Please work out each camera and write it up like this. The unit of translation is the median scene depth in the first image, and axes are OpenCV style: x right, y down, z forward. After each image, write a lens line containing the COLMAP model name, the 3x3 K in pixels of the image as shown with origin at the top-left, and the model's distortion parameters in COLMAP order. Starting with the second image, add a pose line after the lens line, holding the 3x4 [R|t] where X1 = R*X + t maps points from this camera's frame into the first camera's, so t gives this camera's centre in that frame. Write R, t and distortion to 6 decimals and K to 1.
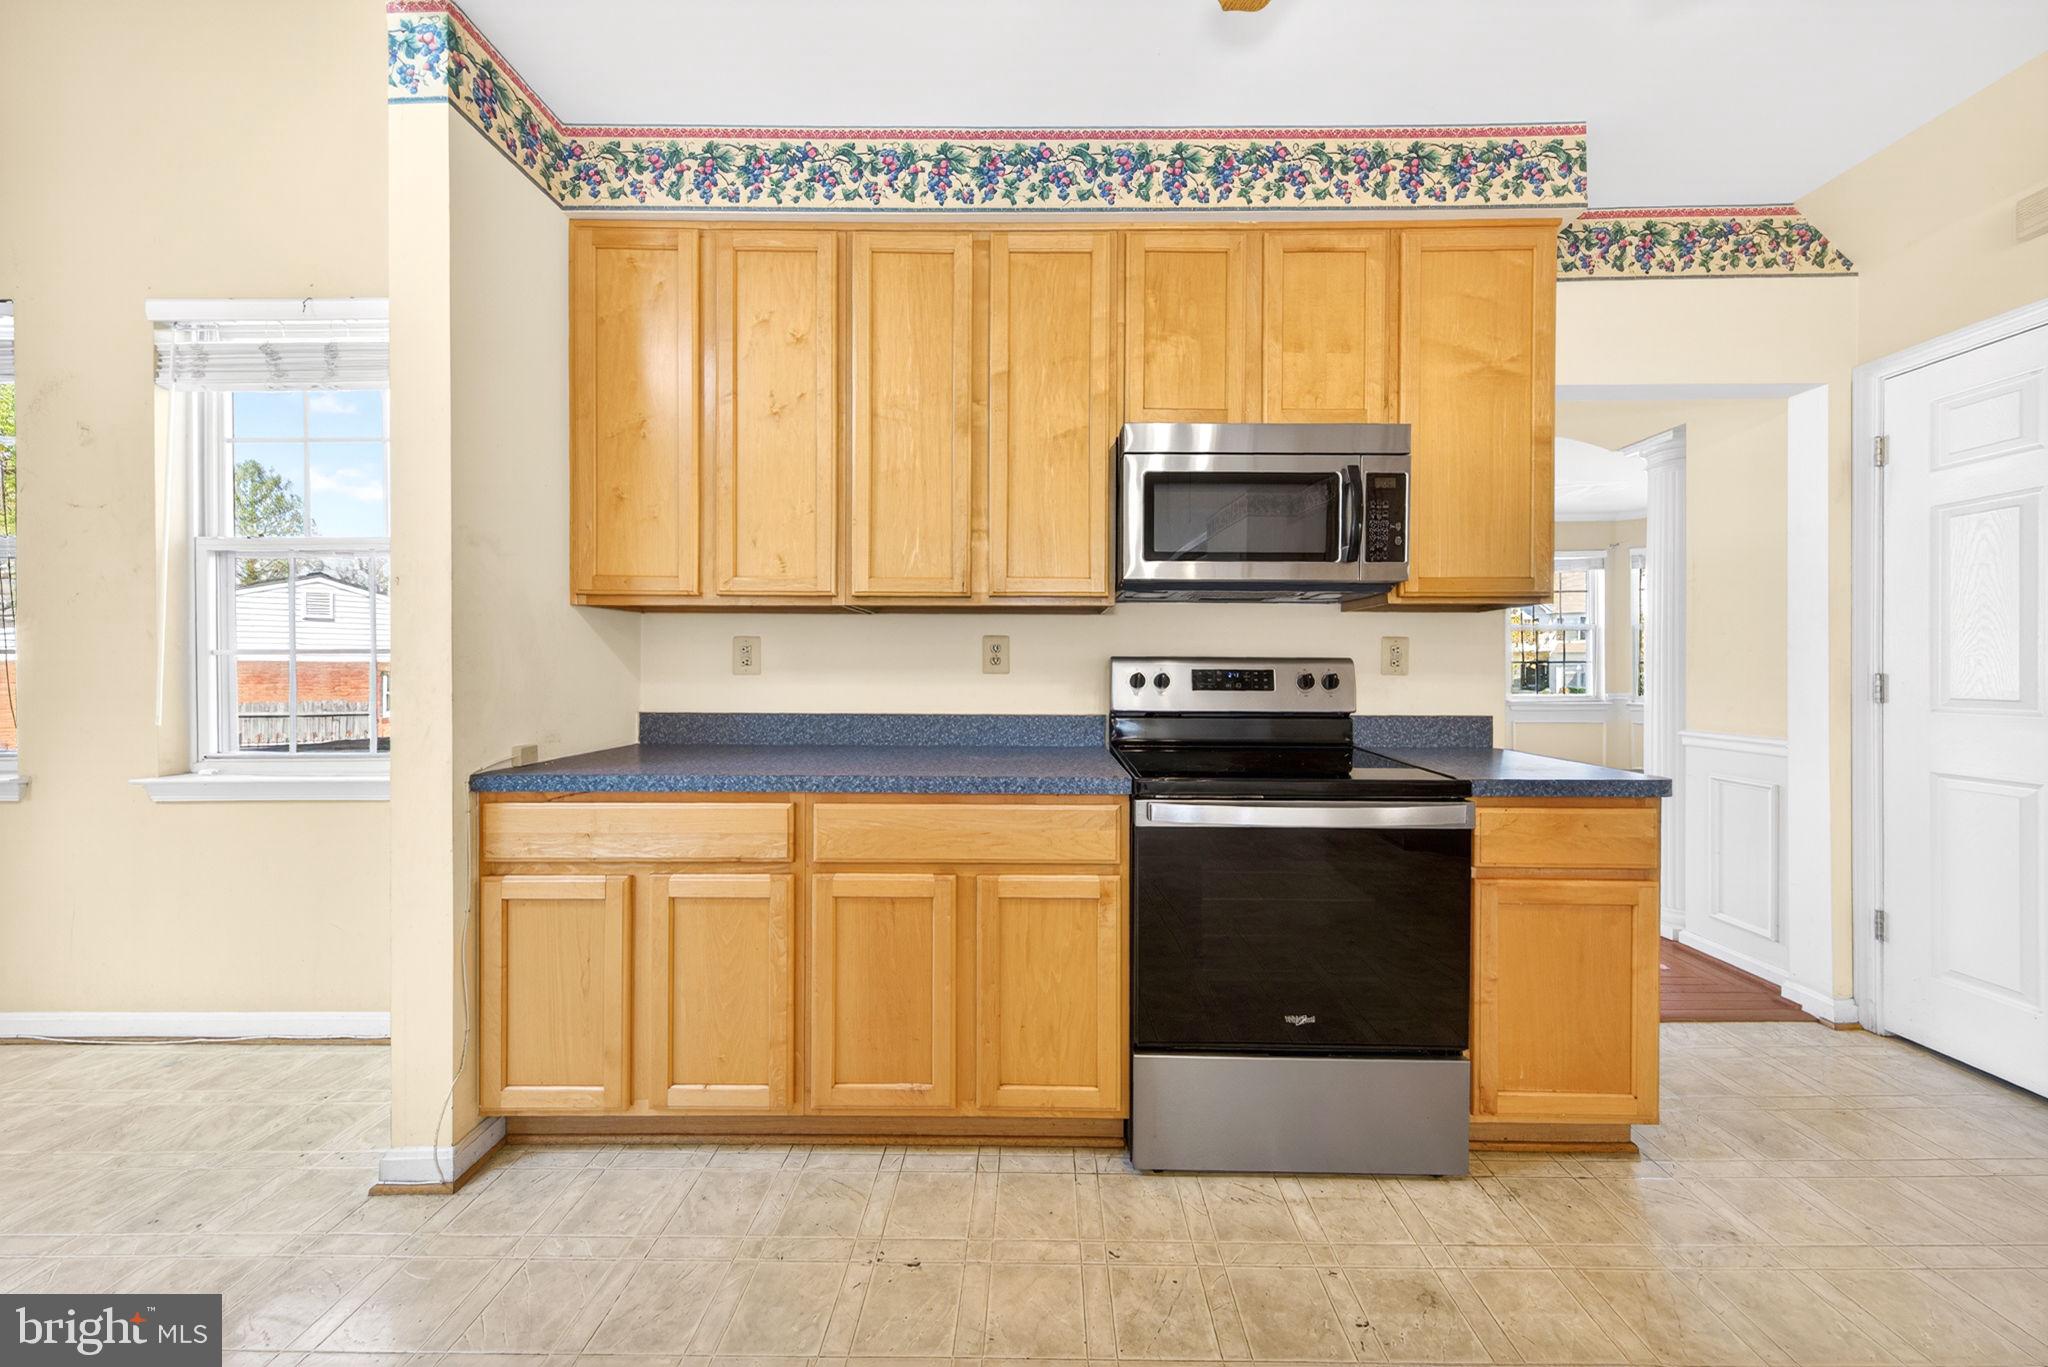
lens RADIAL K [[650.7, 0, 1035.0], [0, 650.7, 669.7], [0, 0, 1]] dist [0.004816, -0.000312]
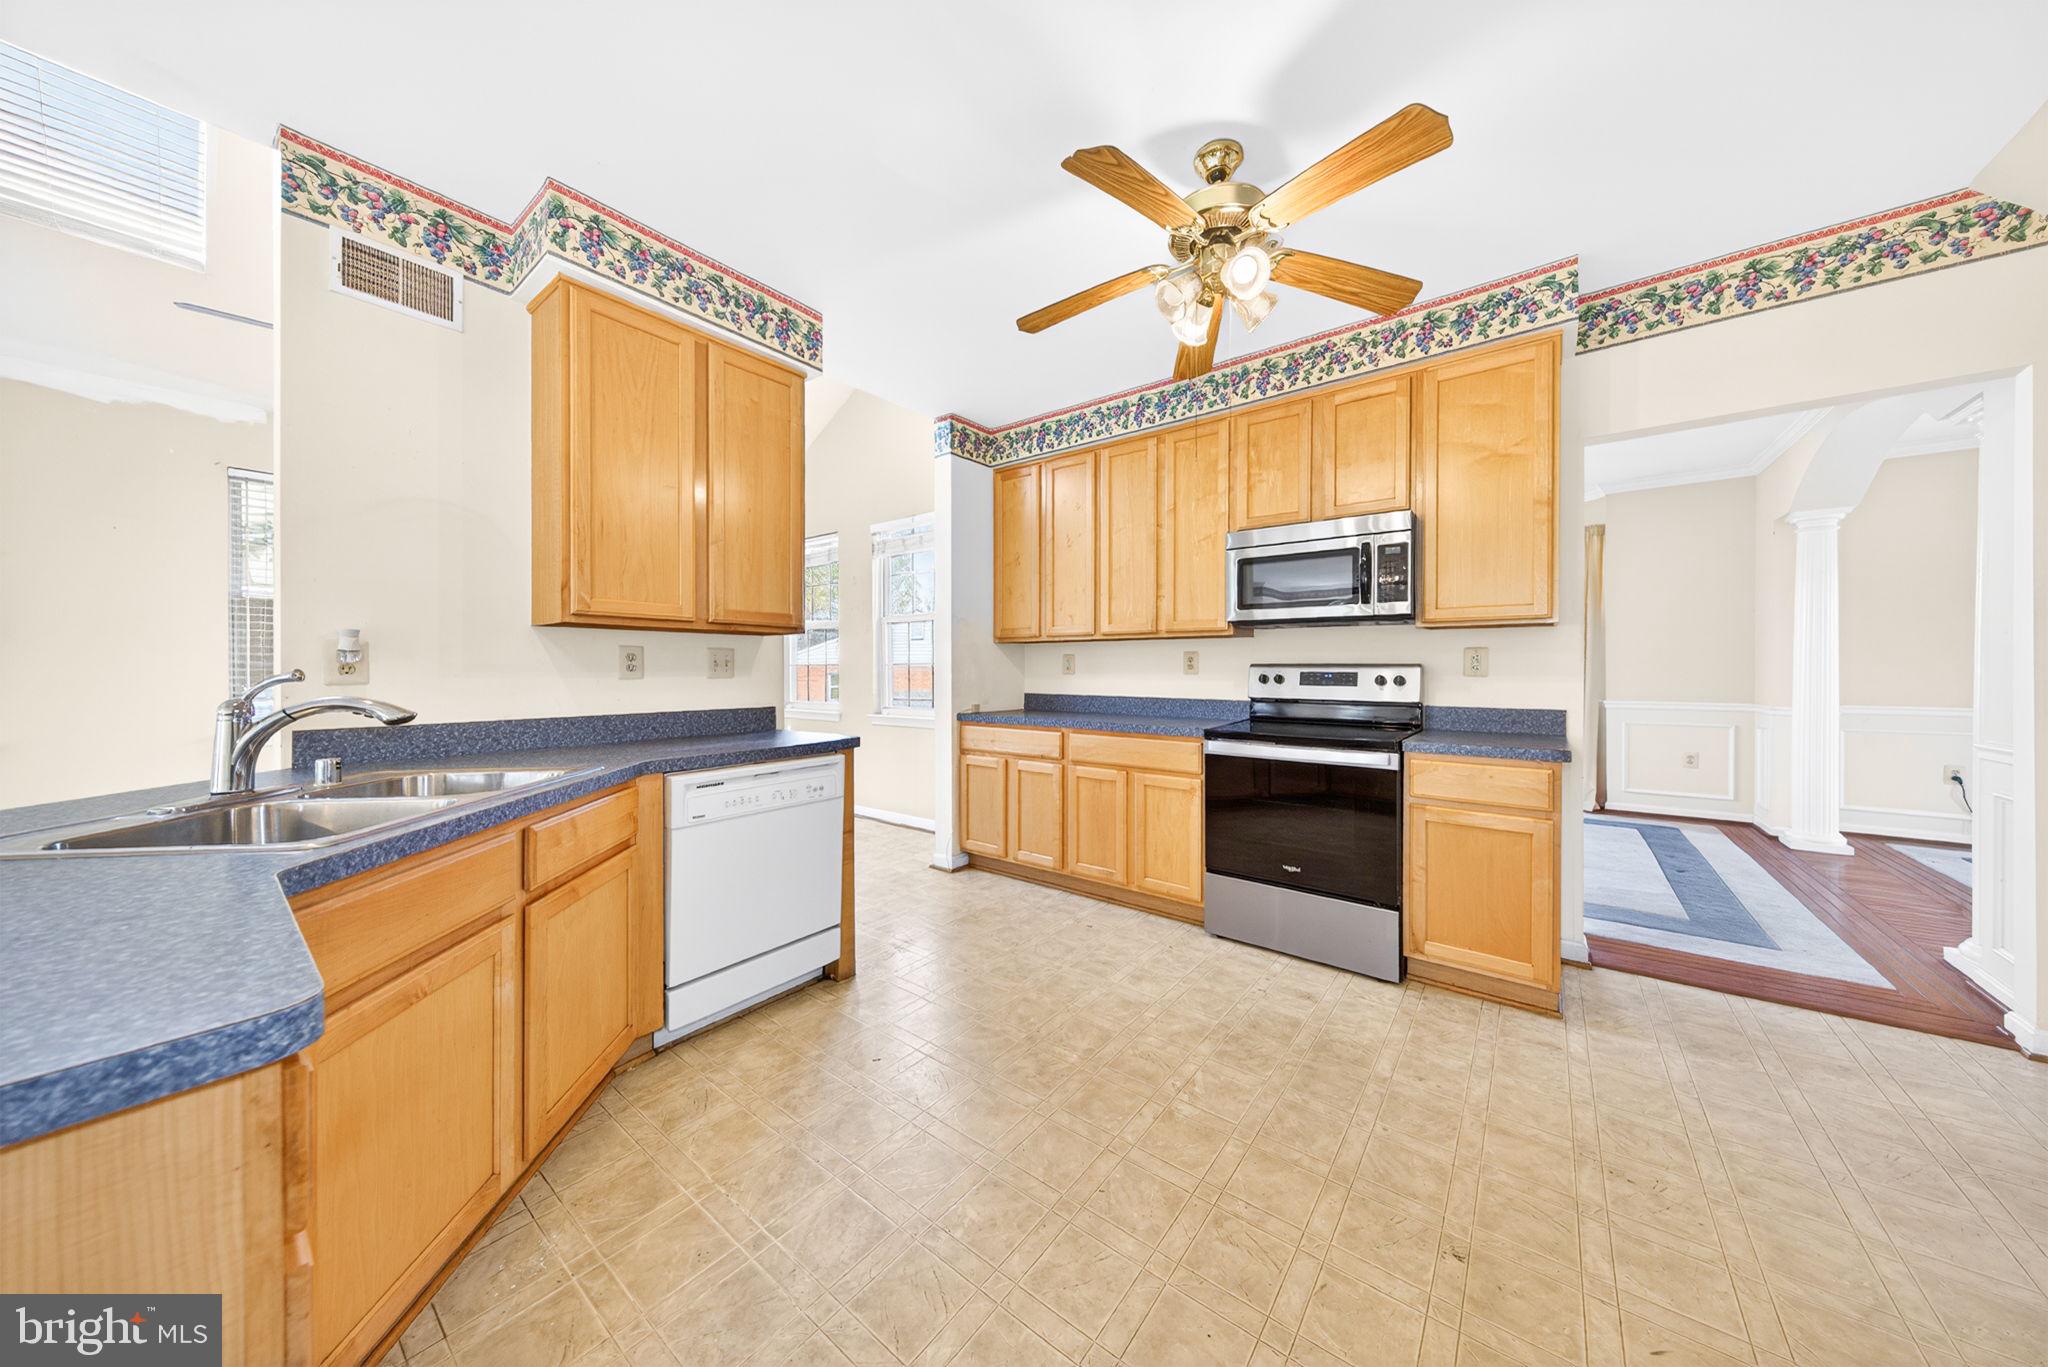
lens RADIAL K [[650.7, 0, 1035.0], [0, 650.7, 669.7], [0, 0, 1]] dist [0.004816, -0.000312]
pose [[0.794484, -0.000835, -0.607284, 0.768963], [-0.000552, 0.999998, -0.002096, -0.002208], [0.607284, 0.002001, 0.794482, -0.695300]]
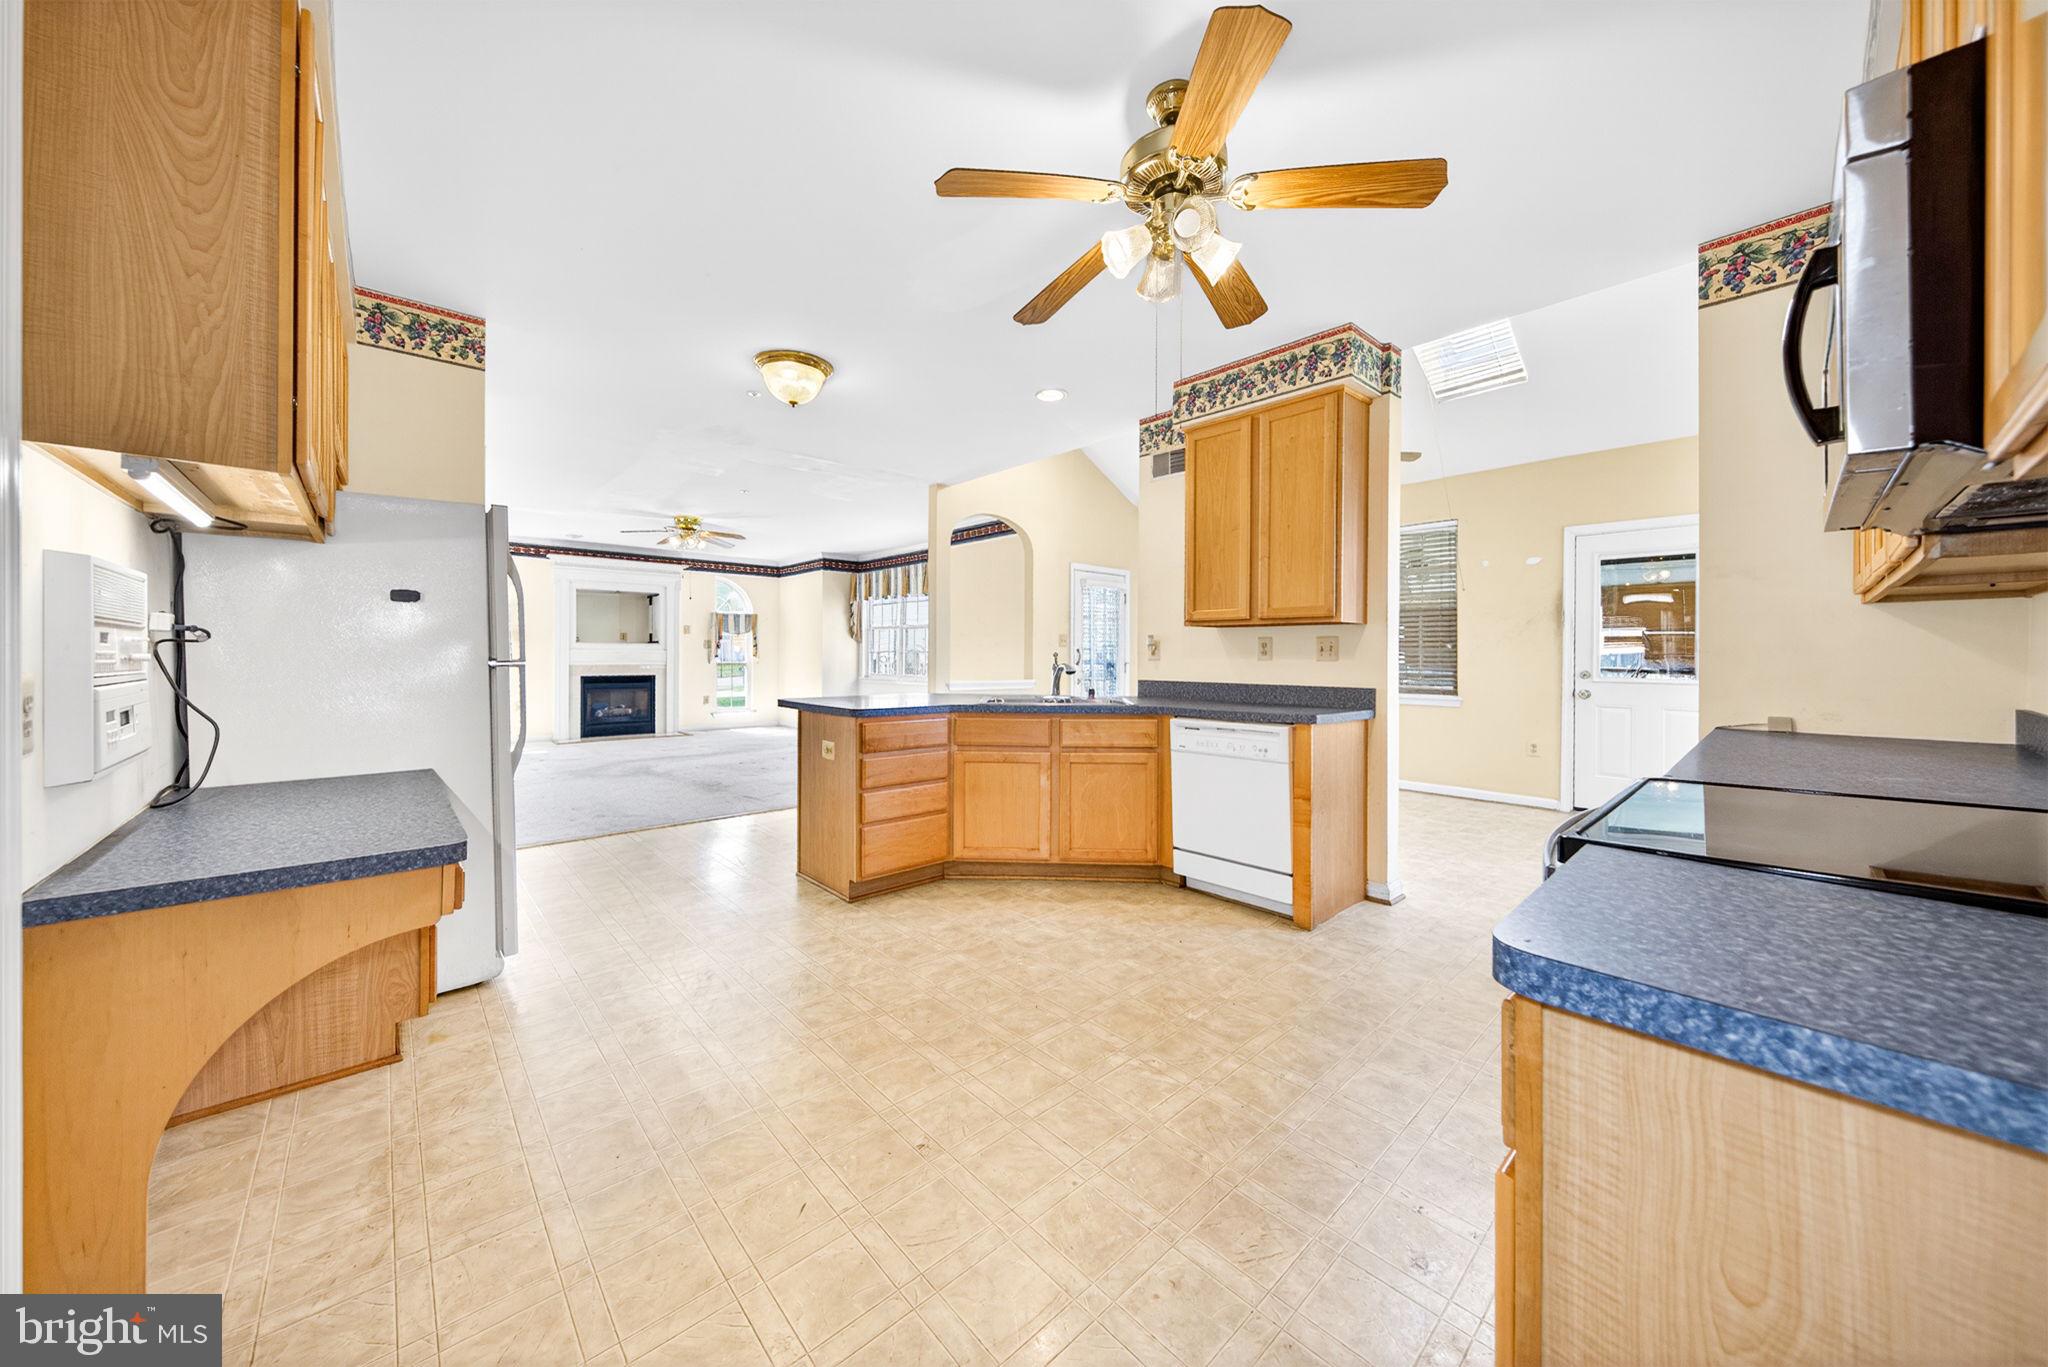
lens RADIAL K [[696.5, 0, 1028.2], [0, 696.5, 653.9], [0, 0, 1]] dist [0.013699, 0.000016]
pose [[-0.729180, -0.006557, -0.684291, 1.233476], [-0.008479, 0.999964, -0.000547, 0.002278], [0.684269, 0.005404, -0.729209, 0.936289]]
